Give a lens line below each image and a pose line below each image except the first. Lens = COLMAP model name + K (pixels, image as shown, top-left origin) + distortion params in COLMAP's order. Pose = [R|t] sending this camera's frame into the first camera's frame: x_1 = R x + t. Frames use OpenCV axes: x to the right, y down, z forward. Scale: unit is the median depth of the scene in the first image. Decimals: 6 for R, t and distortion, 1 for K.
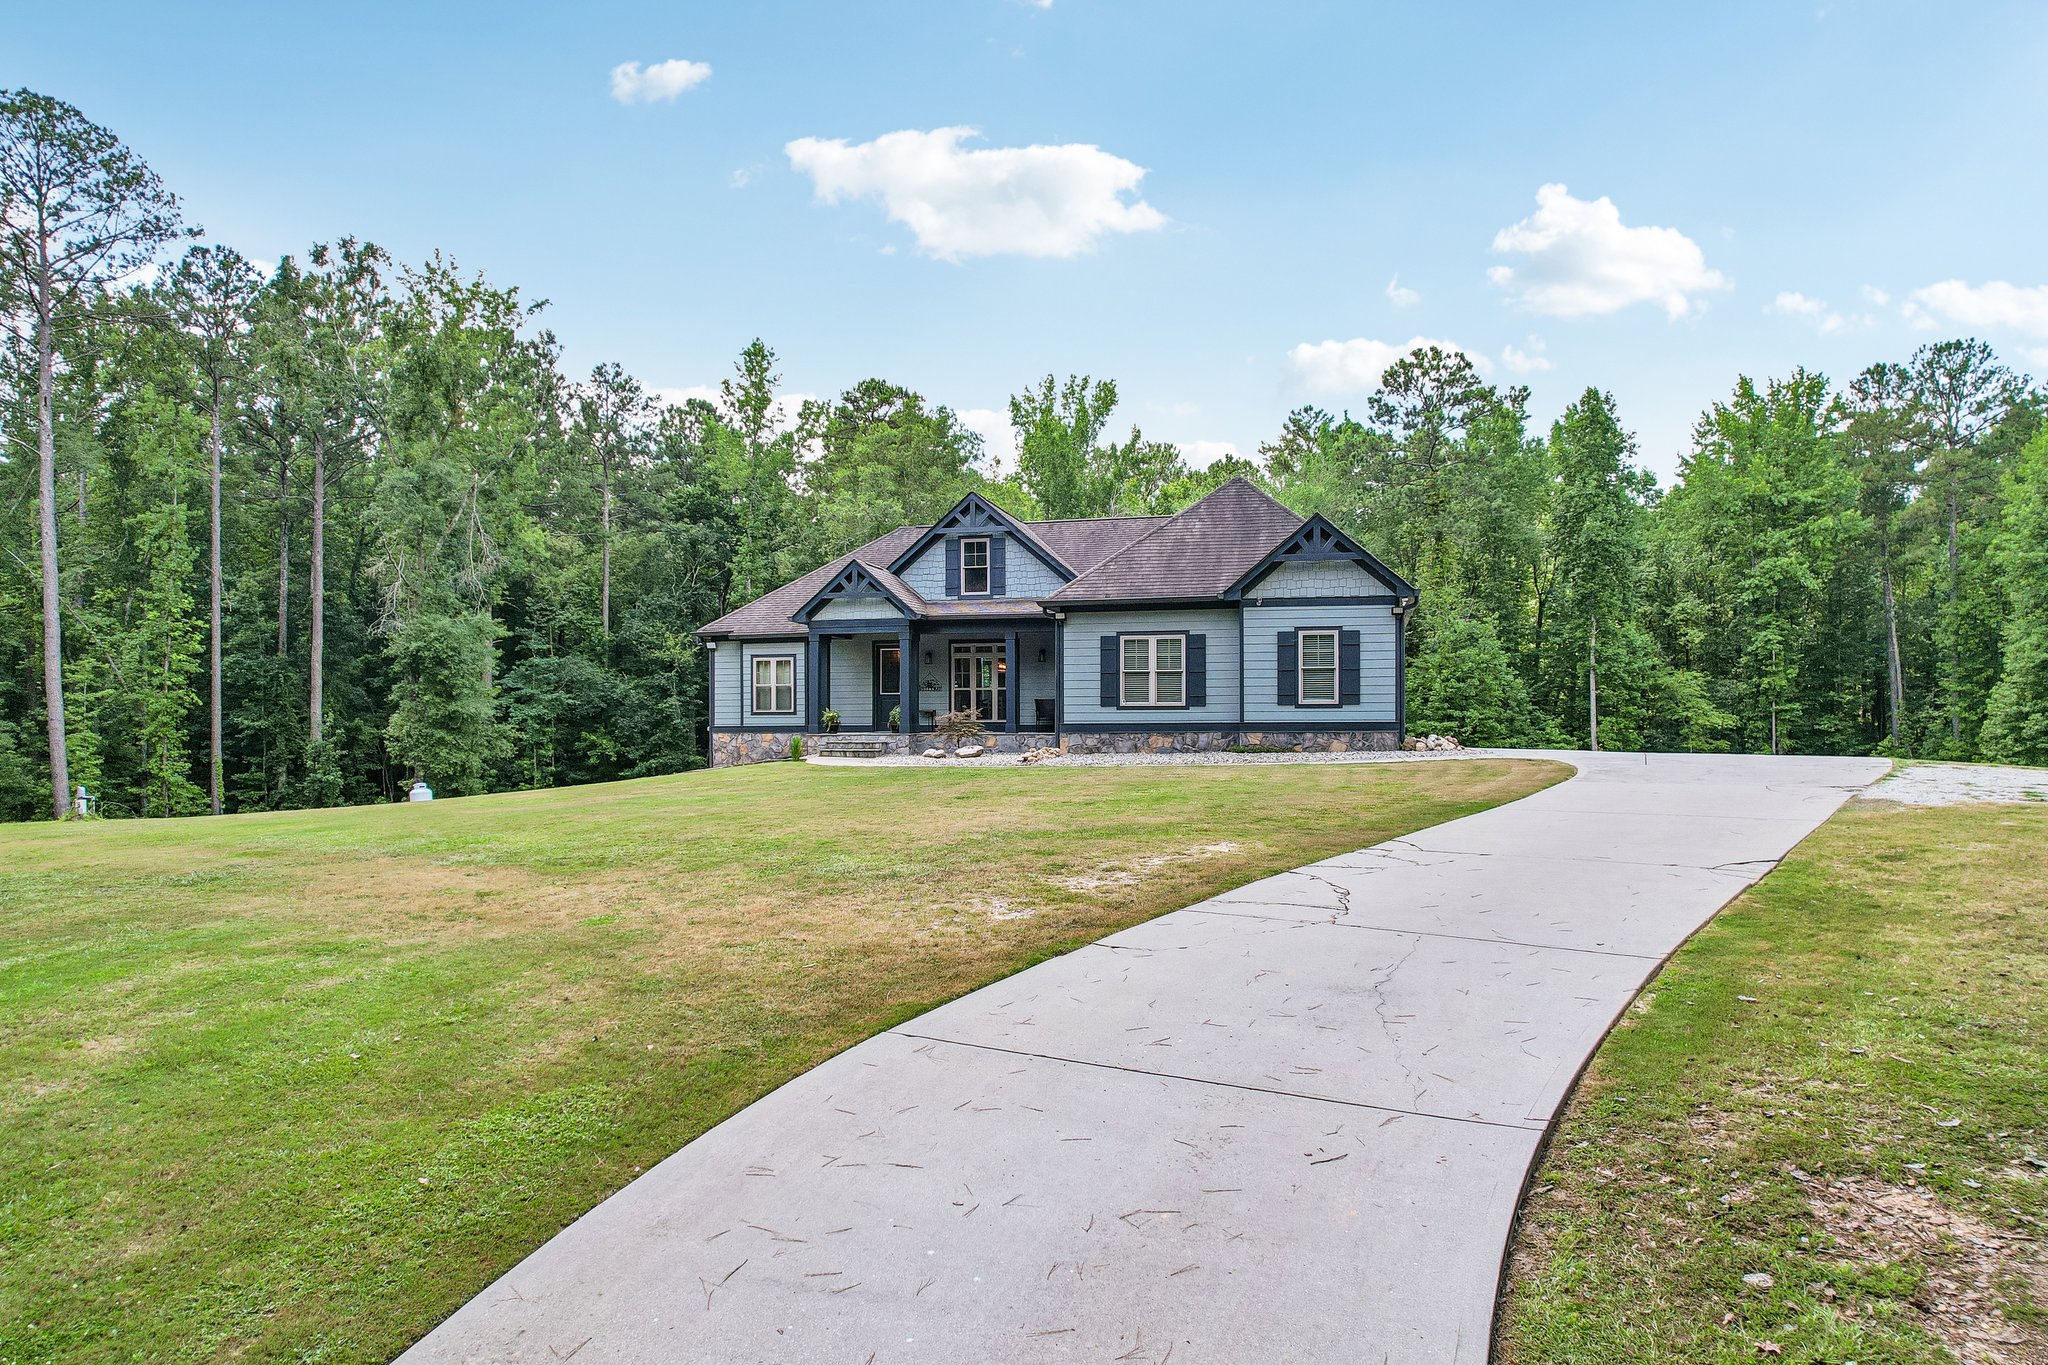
lens RADIAL K [[1342.8, 0, 1037.3], [0, 1342.8, 724.3], [0, 0, 1]] dist [-0.034538, 0.002064]
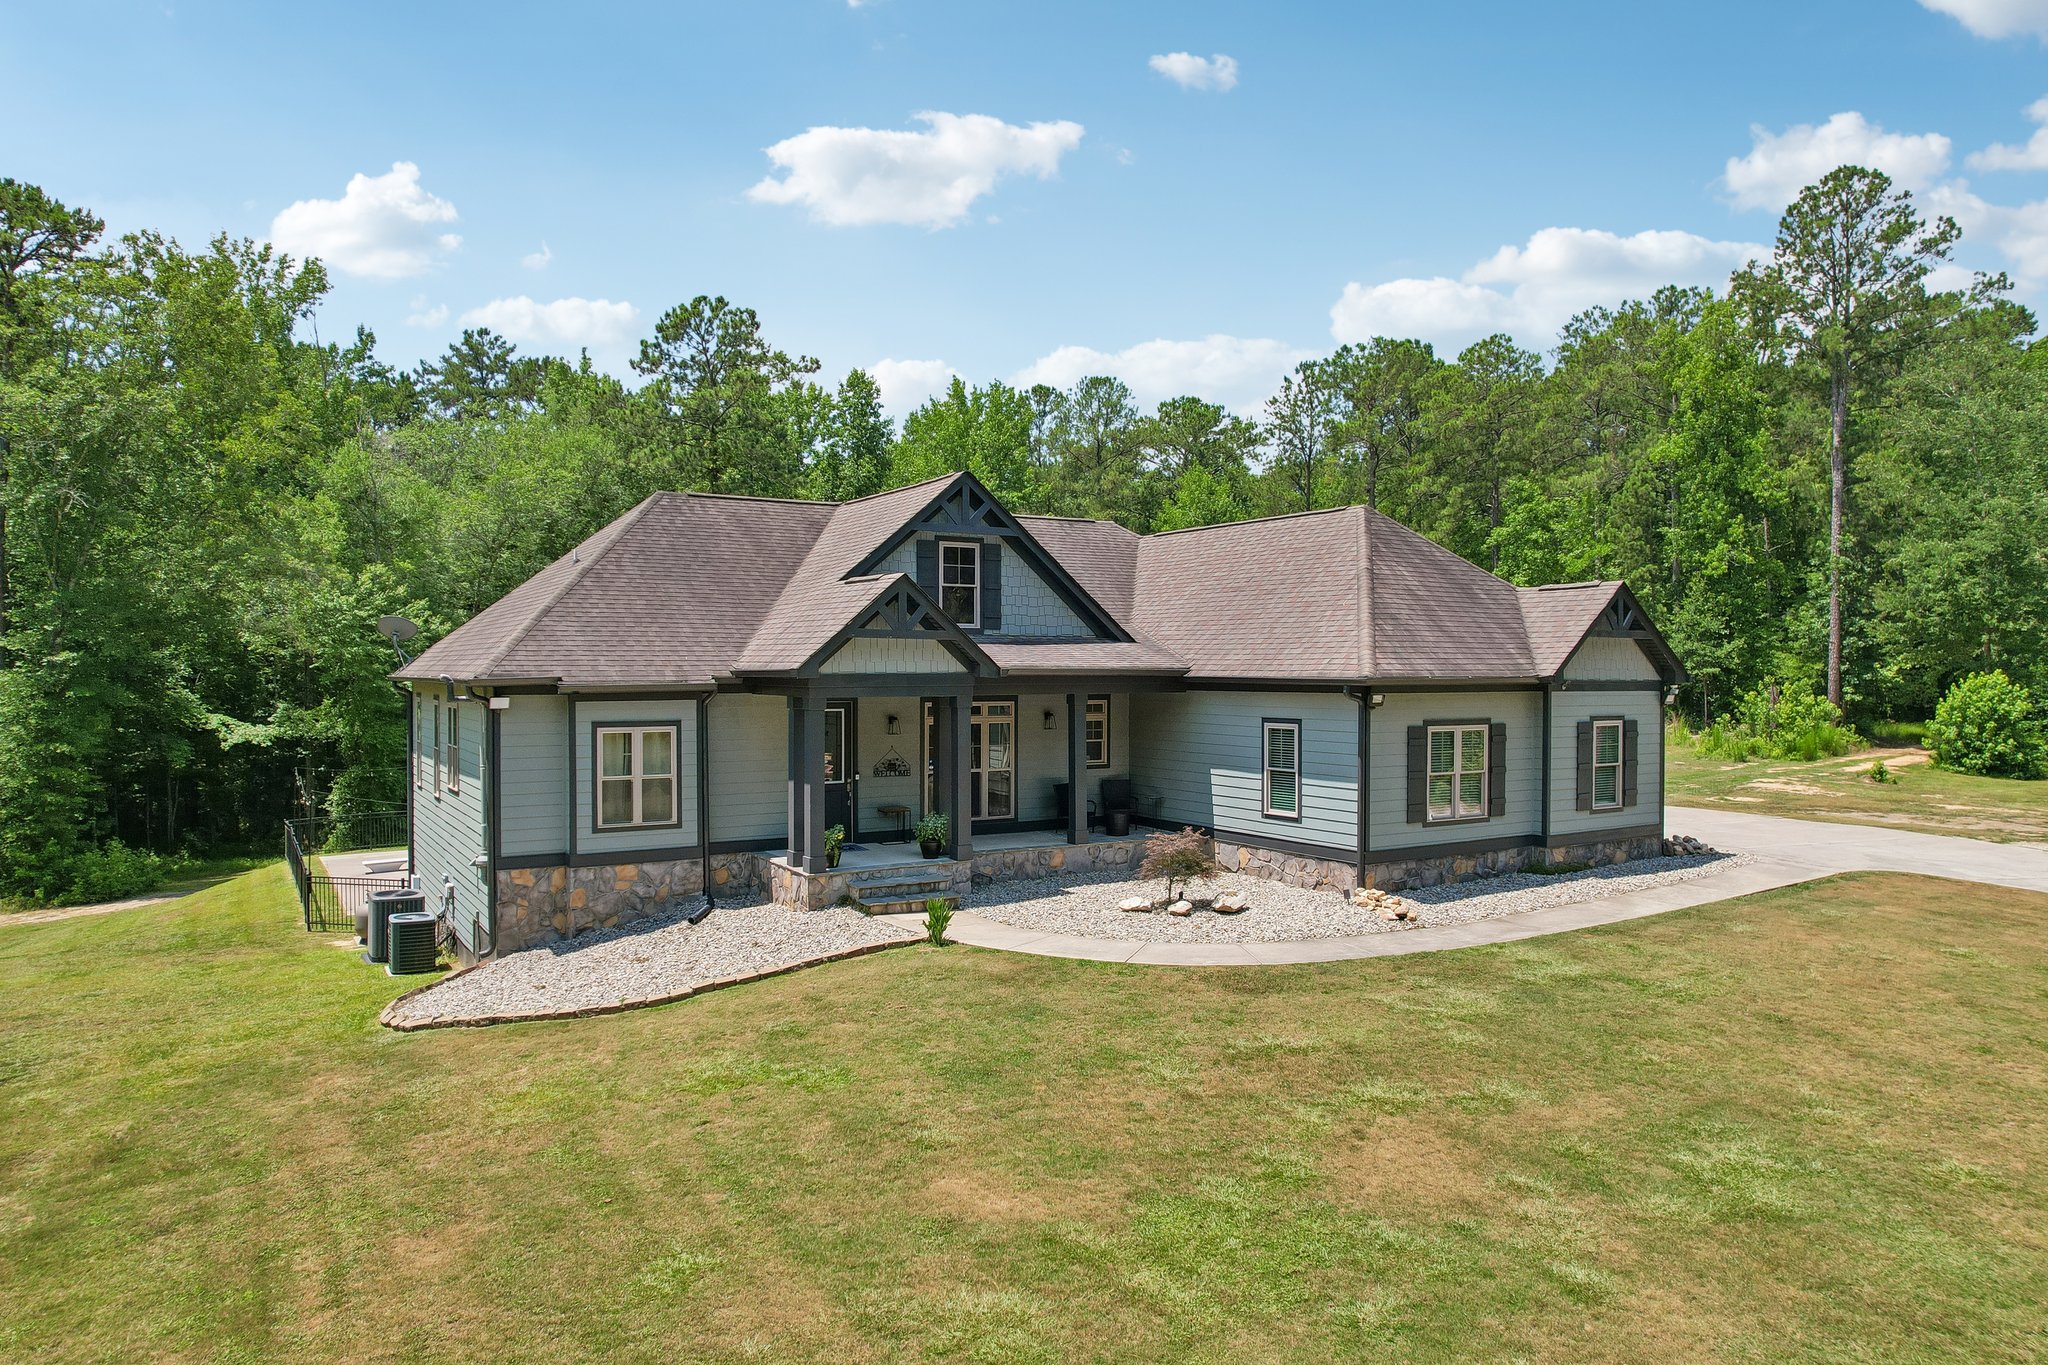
lens RADIAL K [[1324.2, 0, 1037.8], [0, 1324.2, 682.8], [0, 0, 1]] dist [-0.070441, 0.056213]
pose [[0.705918, -0.004572, 0.708279, -0.202637], [-0.005940, 0.999906, 0.012375, -0.033033], [-0.708268, -0.012943, 0.705825, 0.219168]]
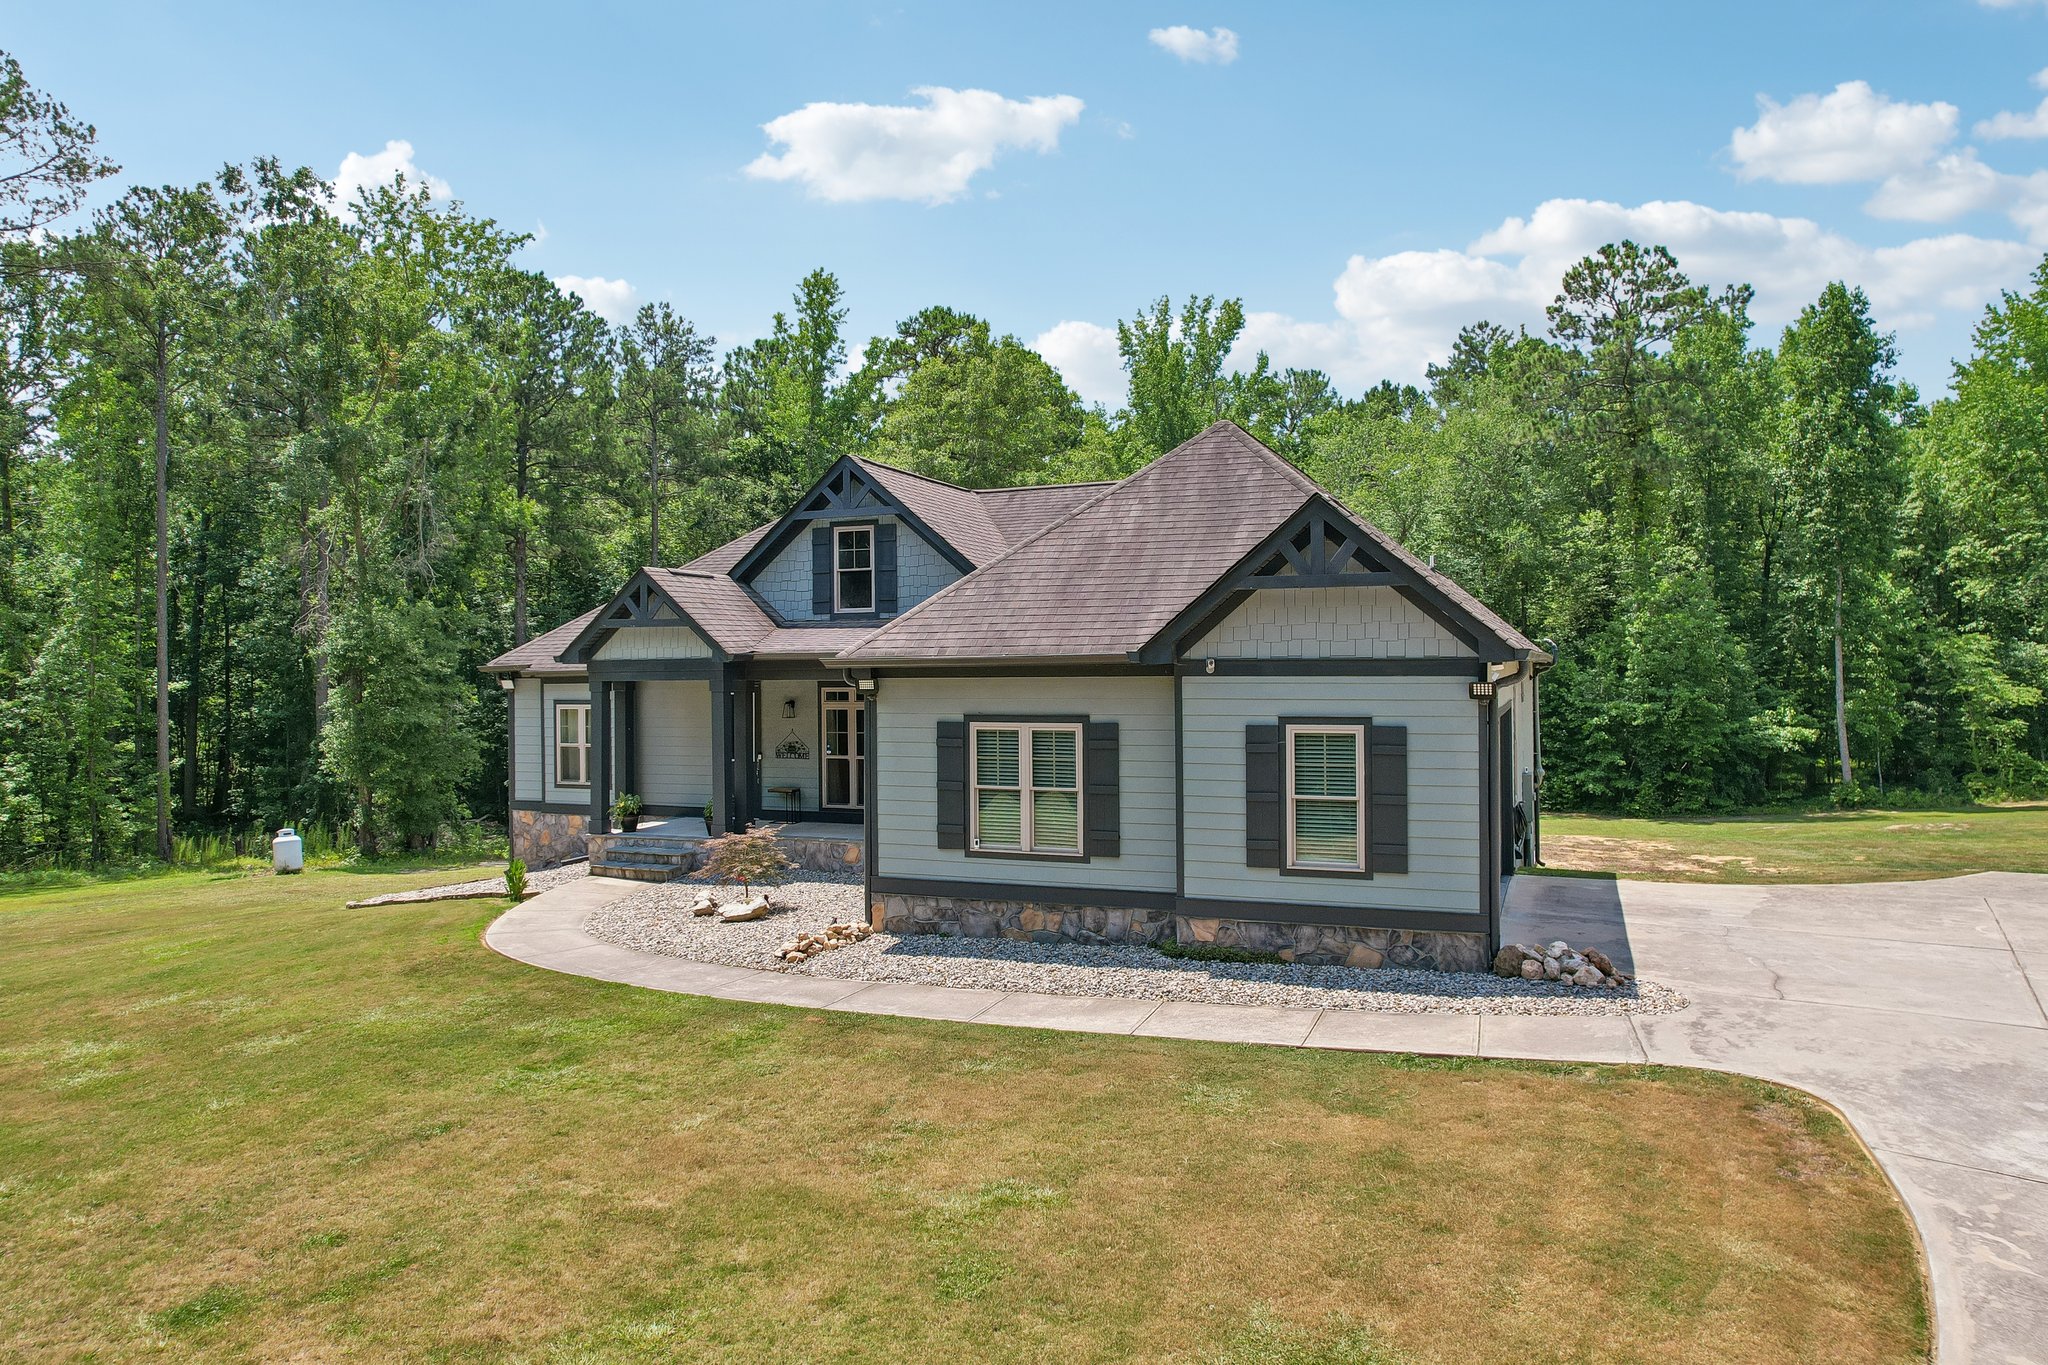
lens RADIAL K [[1346.4, 0, 1037.9], [0, 1346.4, 653.9], [0, 0, 1]] dist [-0.074561, 0.066505]
pose [[0.989773, -0.007732, -0.142438, 0.056881], [0.007094, 0.999962, -0.004985, -0.030807], [0.142472, 0.003923, 0.989791, 0.157173]]
